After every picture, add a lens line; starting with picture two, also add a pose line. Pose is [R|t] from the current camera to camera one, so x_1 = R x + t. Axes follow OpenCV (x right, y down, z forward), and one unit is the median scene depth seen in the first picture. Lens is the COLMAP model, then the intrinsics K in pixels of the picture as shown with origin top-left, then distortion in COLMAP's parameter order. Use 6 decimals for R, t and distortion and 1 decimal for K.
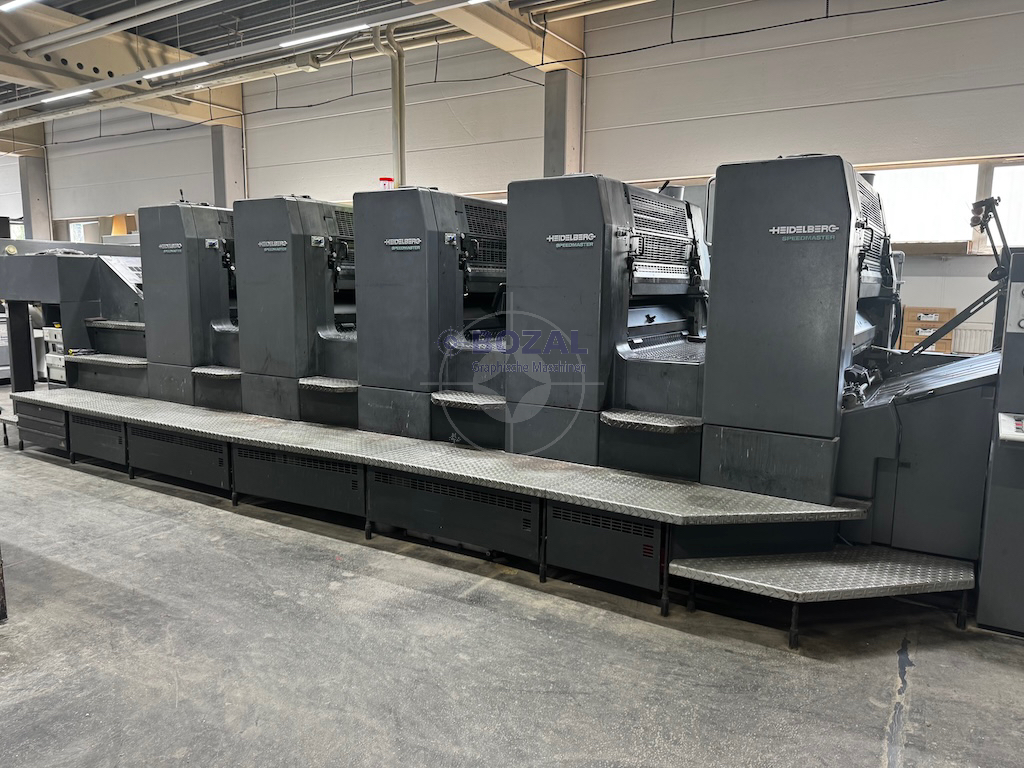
lens RADIAL K [[731.4, 0, 512.0], [0, 731.4, 384.0], [0, 0, 1]] dist [0.050962, -0.054624]
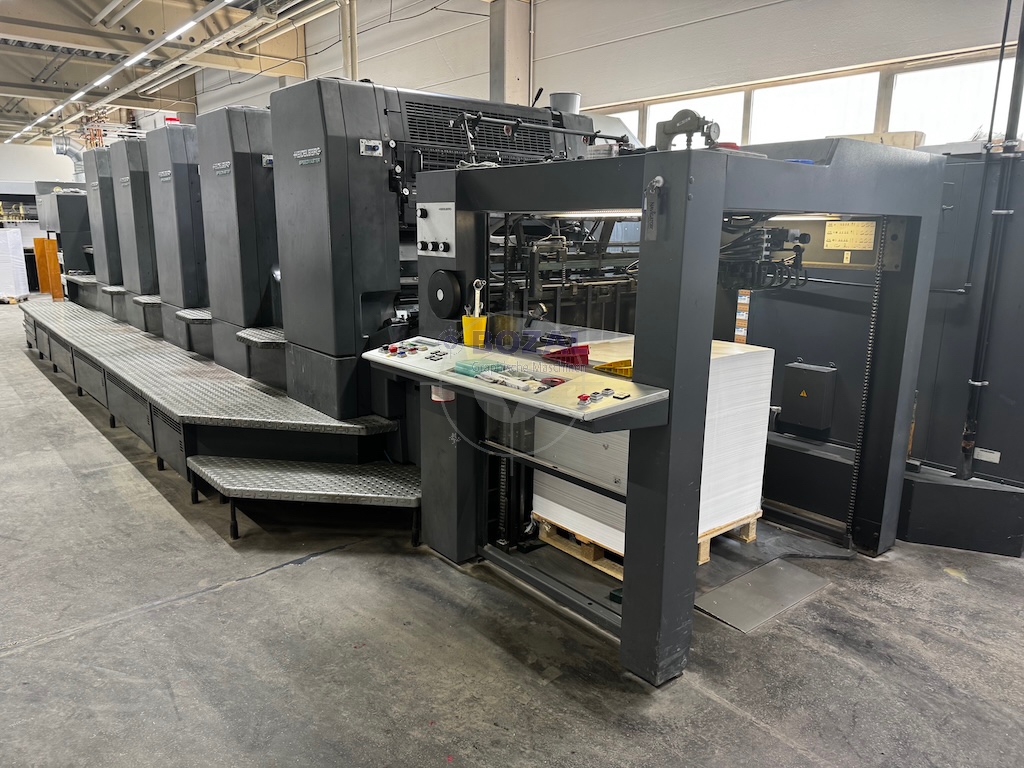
lens RADIAL K [[731.4, 0, 512.0], [0, 731.4, 384.0], [0, 0, 1]] dist [0.050962, -0.054624]
pose [[0.946987, 0.069294, -0.313710, 0.932827], [-0.046203, 0.995687, 0.080459, 0.015757], [0.317932, -0.061699, 0.946104, 0.082390]]
